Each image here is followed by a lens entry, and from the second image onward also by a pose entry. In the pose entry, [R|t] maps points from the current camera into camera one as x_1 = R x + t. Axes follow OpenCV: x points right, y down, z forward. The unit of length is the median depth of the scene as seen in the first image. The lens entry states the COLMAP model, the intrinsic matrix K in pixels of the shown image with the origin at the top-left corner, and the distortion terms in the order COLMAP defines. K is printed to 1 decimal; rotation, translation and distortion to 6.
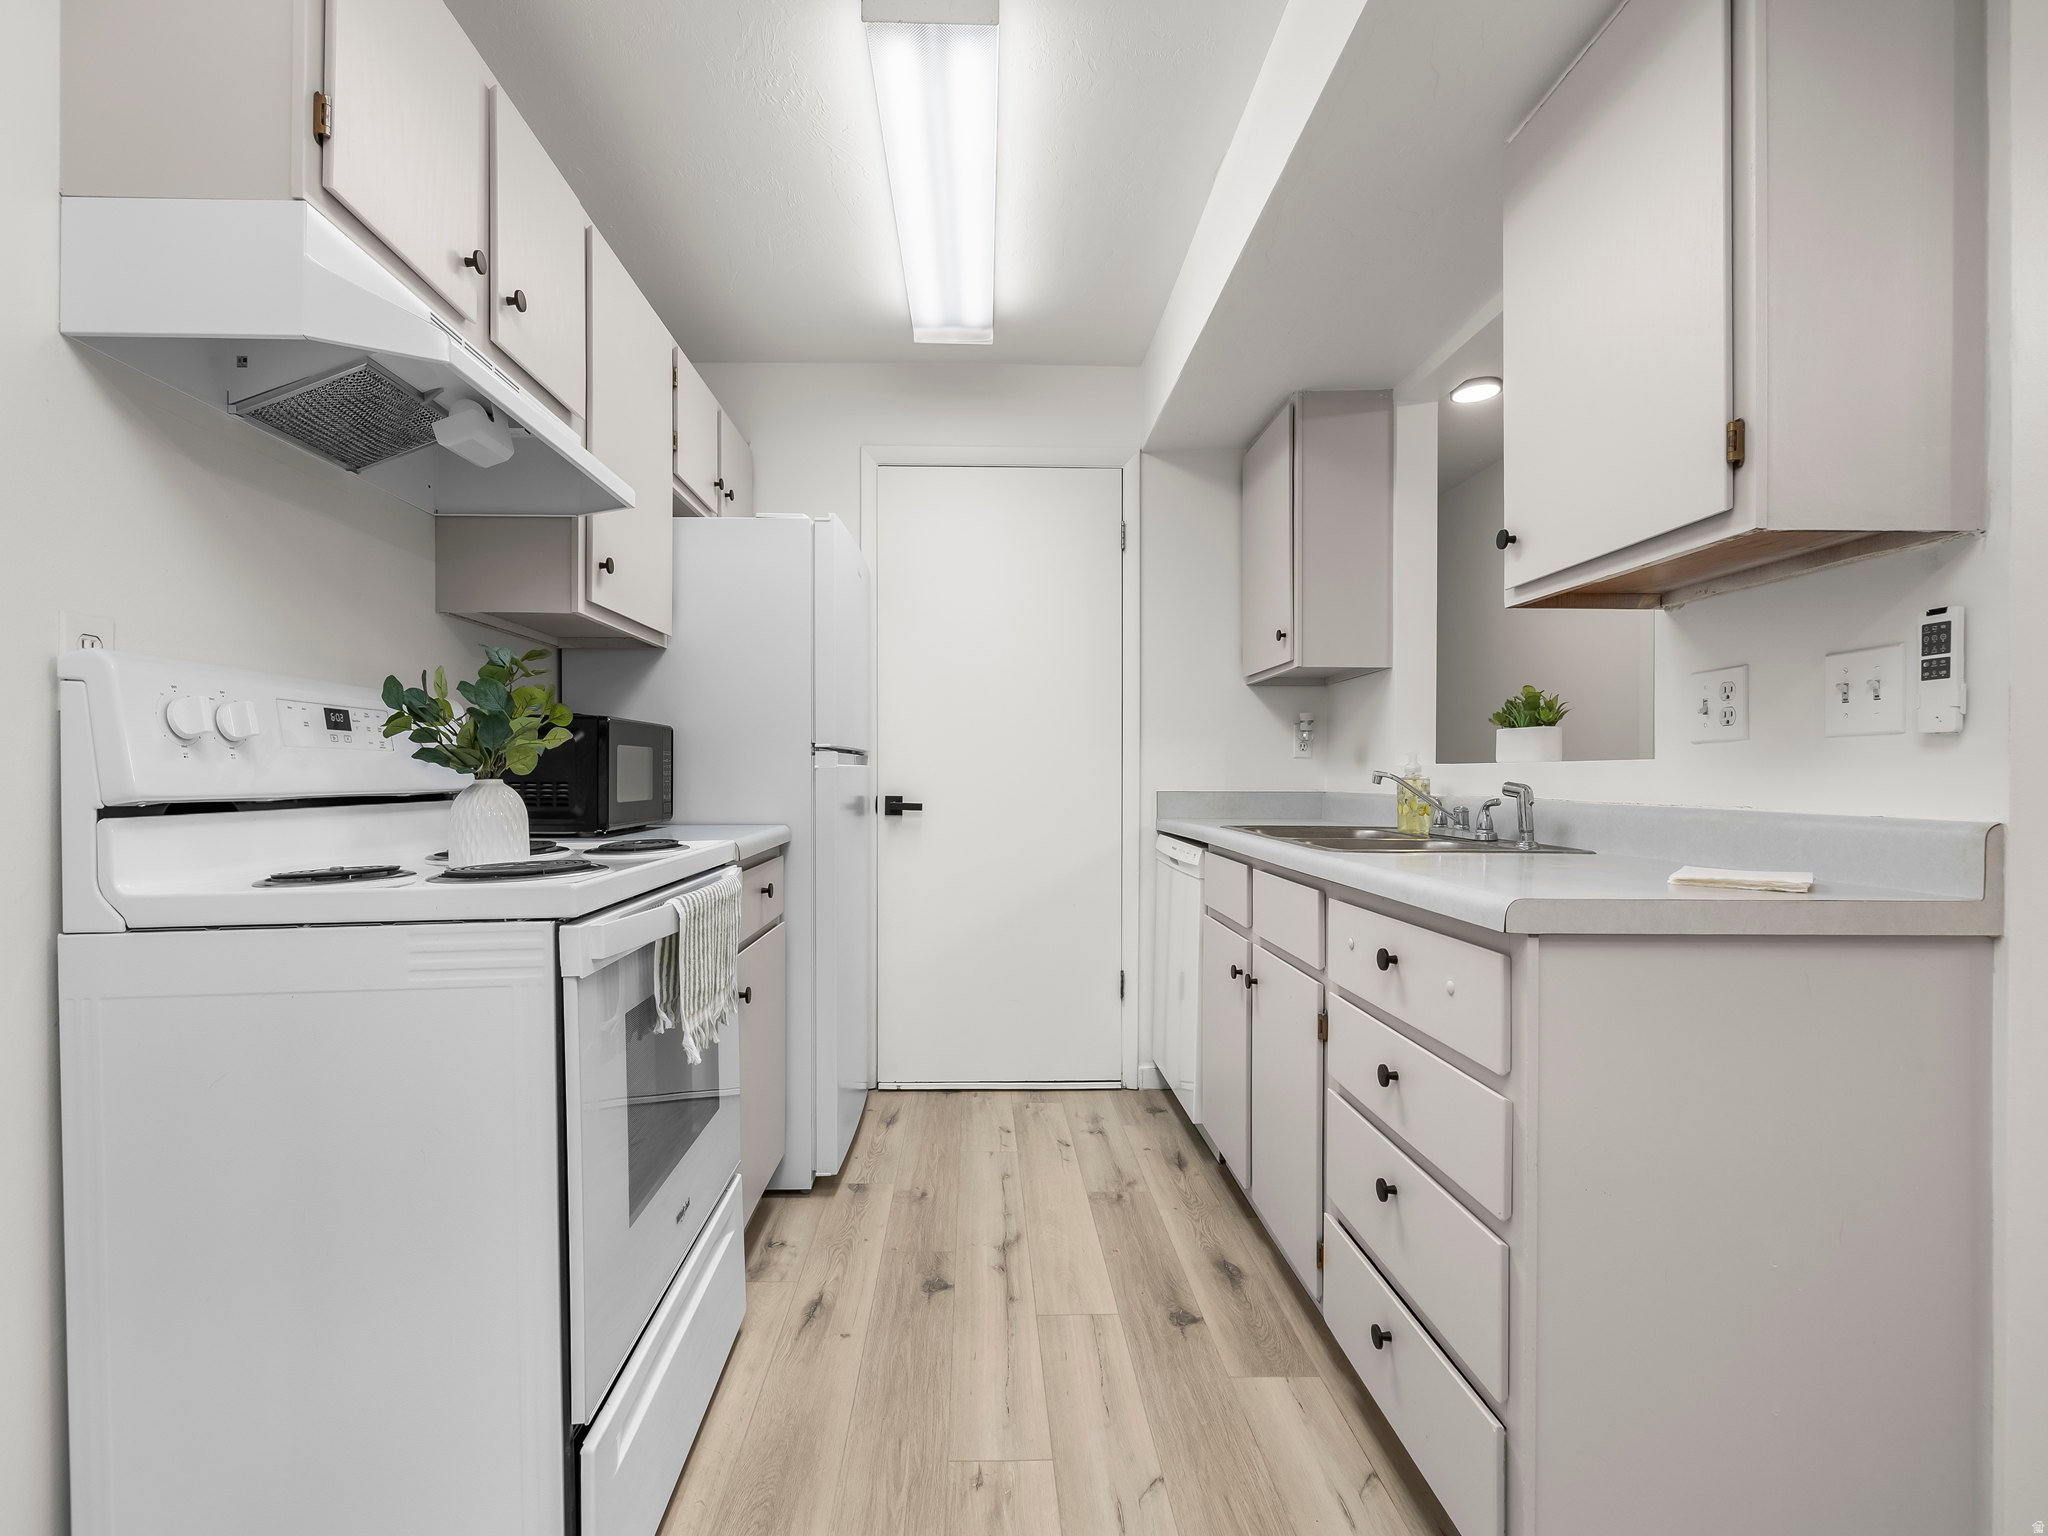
lens RADIAL K [[870.3, 0, 989.7], [0, 870.3, 776.6], [0, 0, 1]] dist [-0.000742, 0.001116]
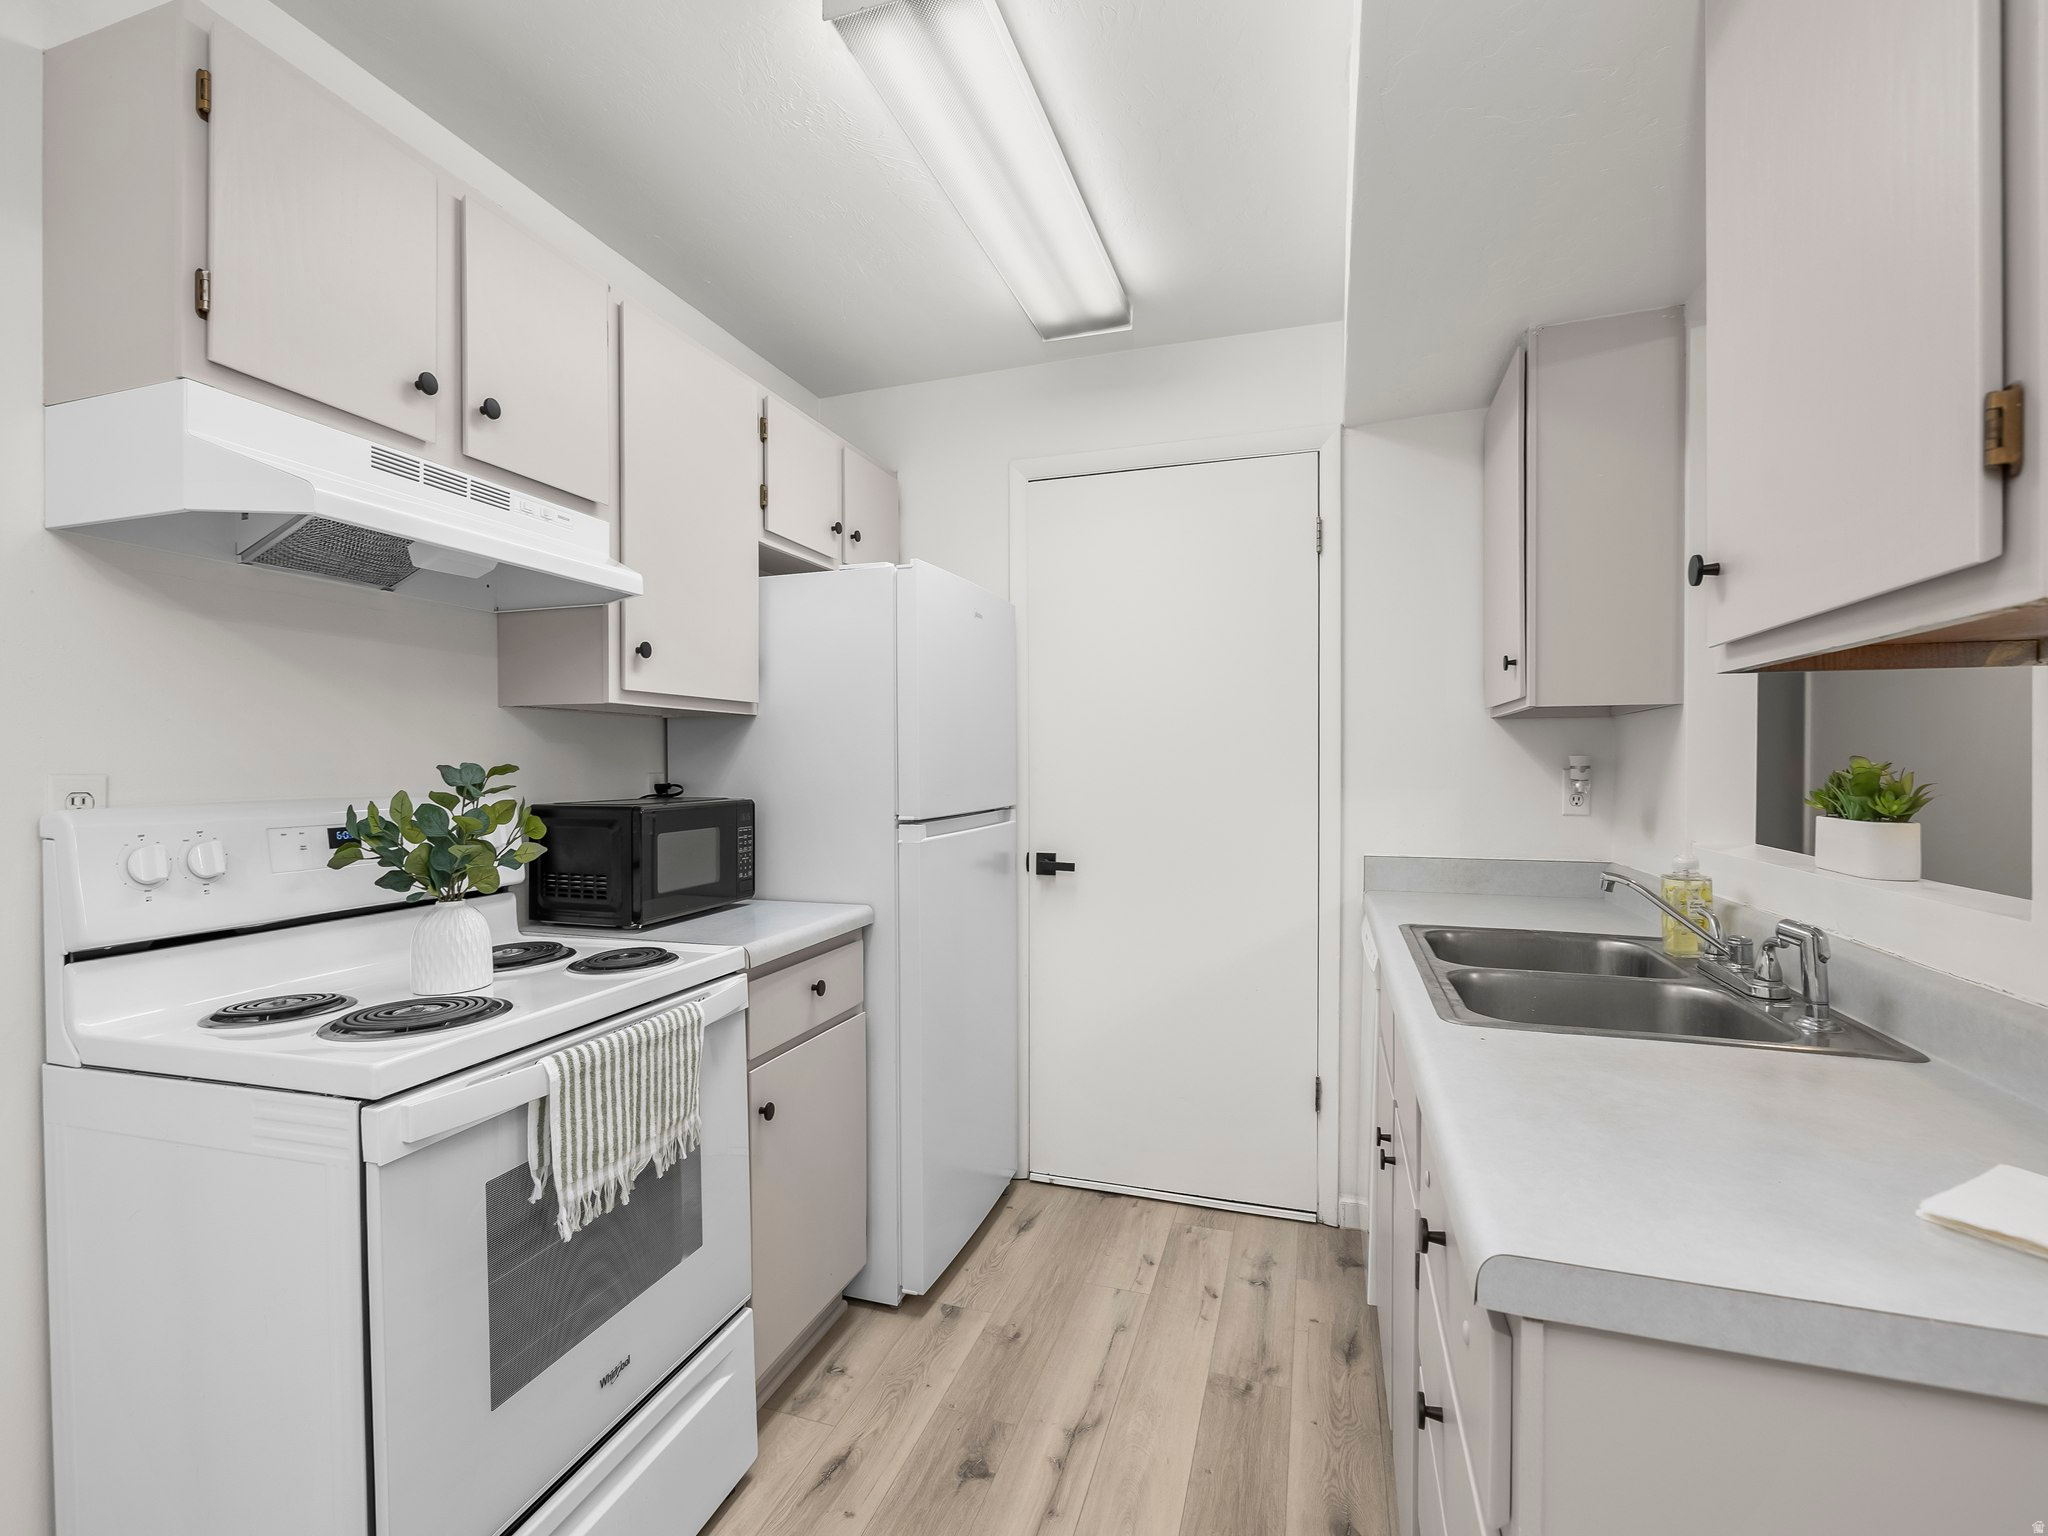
lens RADIAL K [[926.0, 0, 1010.7], [0, 926.0, 772.4], [0, 0, 1]] dist [-0.004249, 0.001520]
pose [[0.941302, -0.002387, -0.337558, 0.281890], [0.005445, 0.999952, 0.008110, -0.109194], [0.337522, -0.009472, 0.941270, 0.163016]]
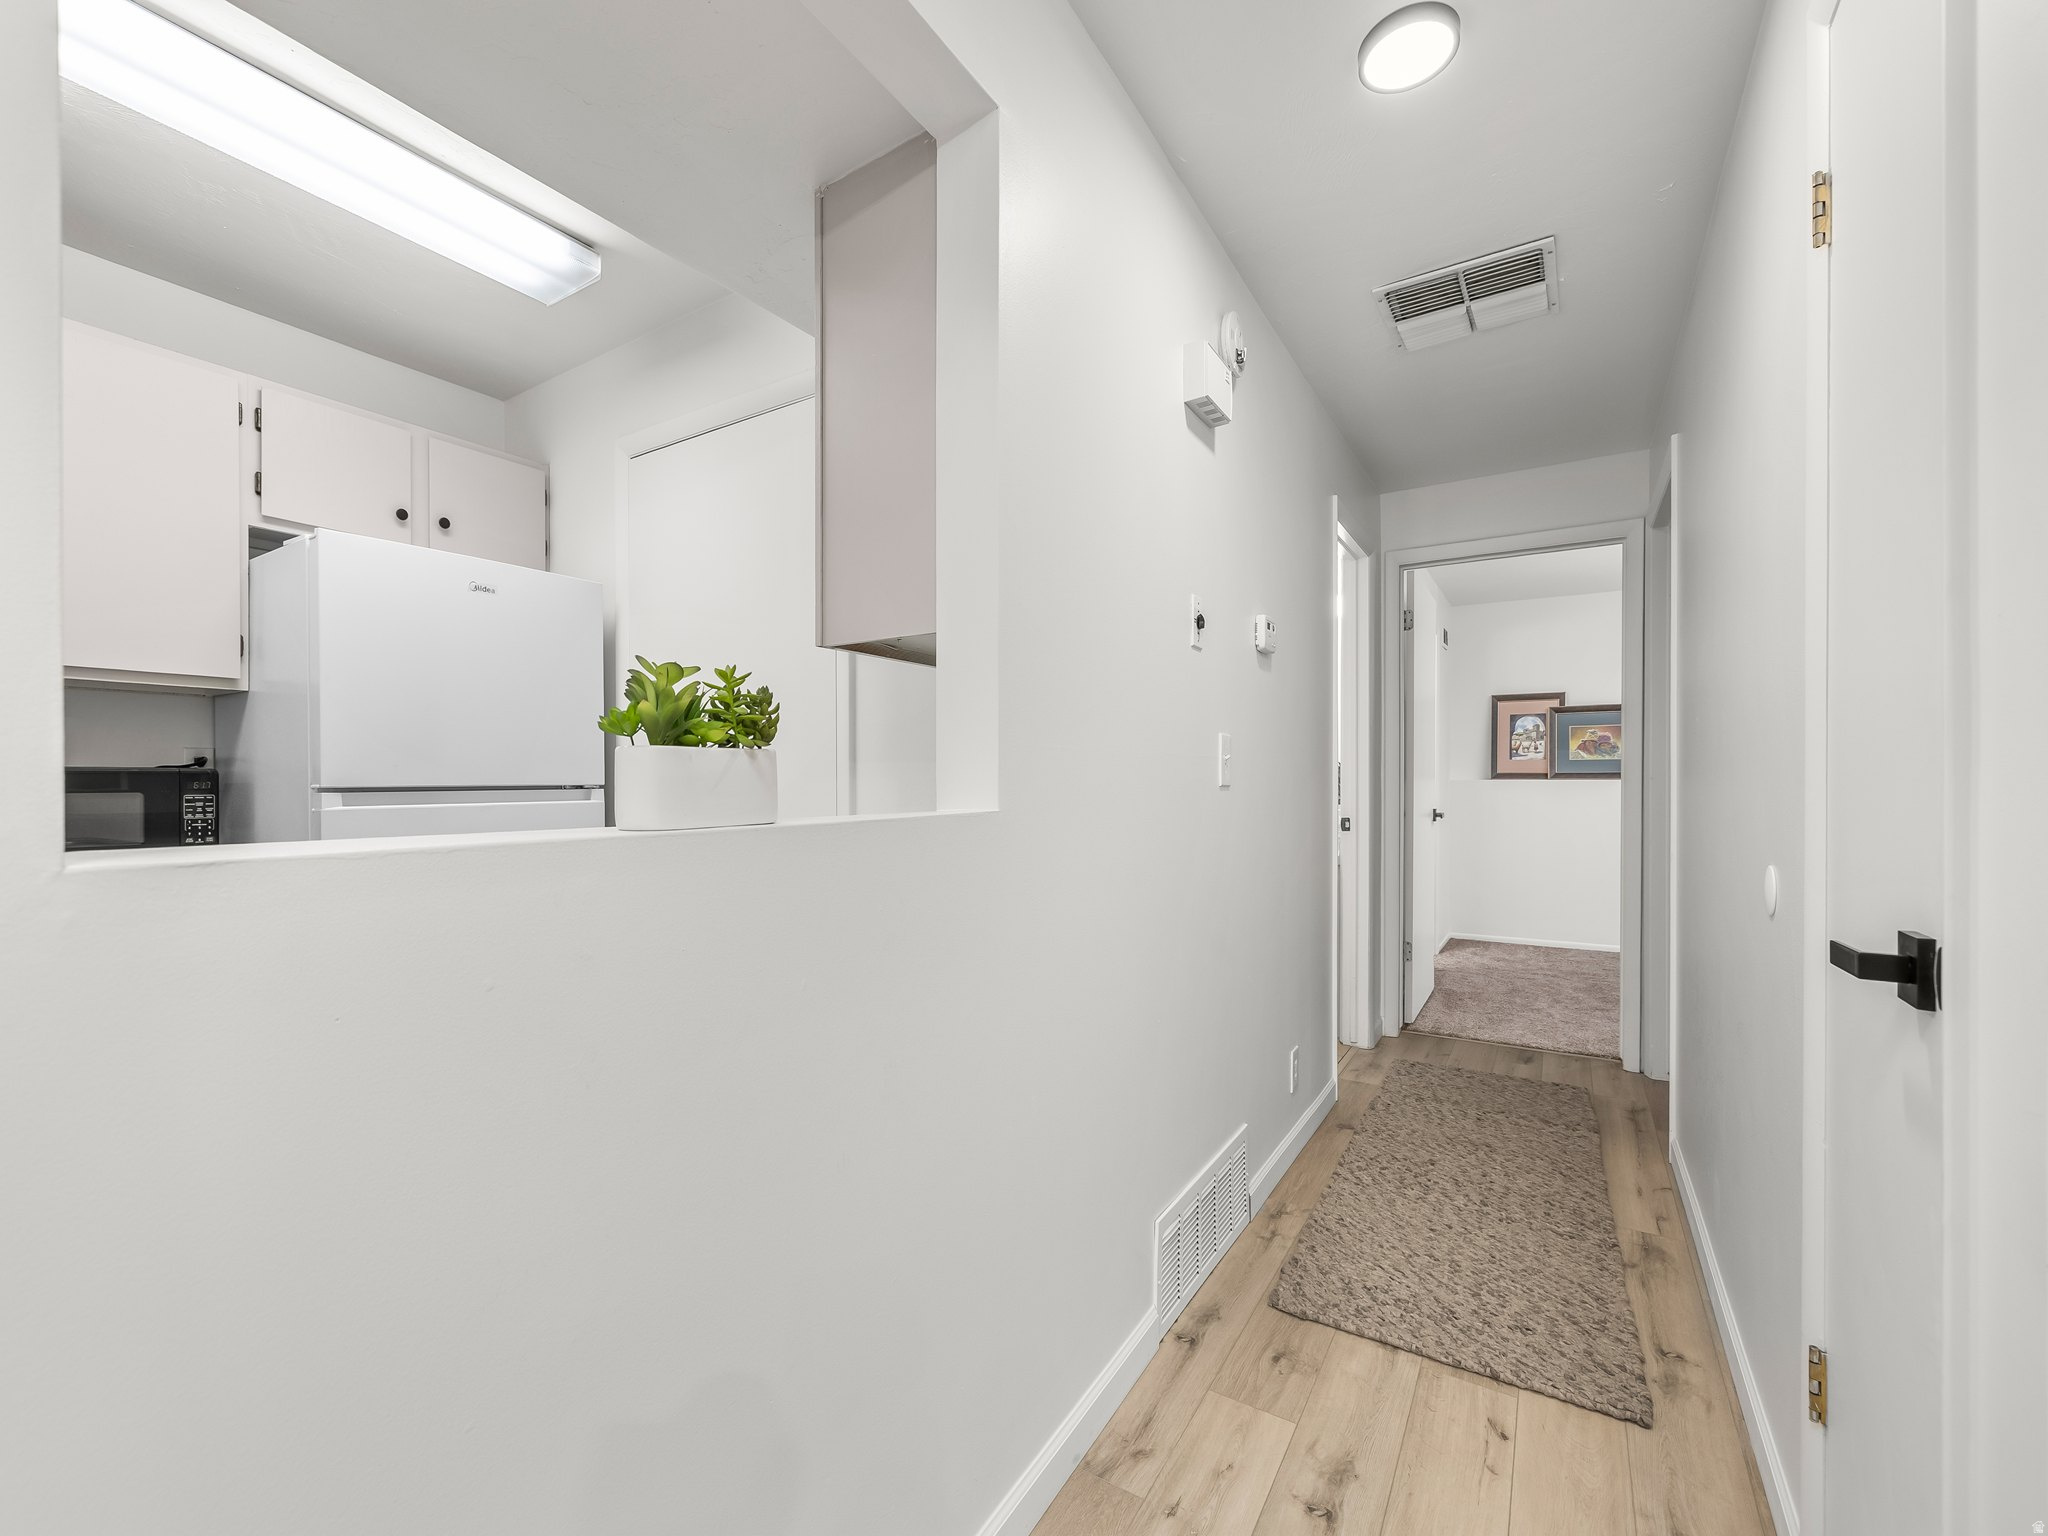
lens RADIAL K [[870.3, 0, 997.7], [0, 870.3, 759.7], [0, 0, 1]] dist [-0.000742, 0.001116]
pose [[0.827453, -0.014672, -0.561343, 1.099796], [-0.001730, 0.999587, -0.028676, -0.046317], [0.561532, 0.024699, 0.827086, 0.804383]]
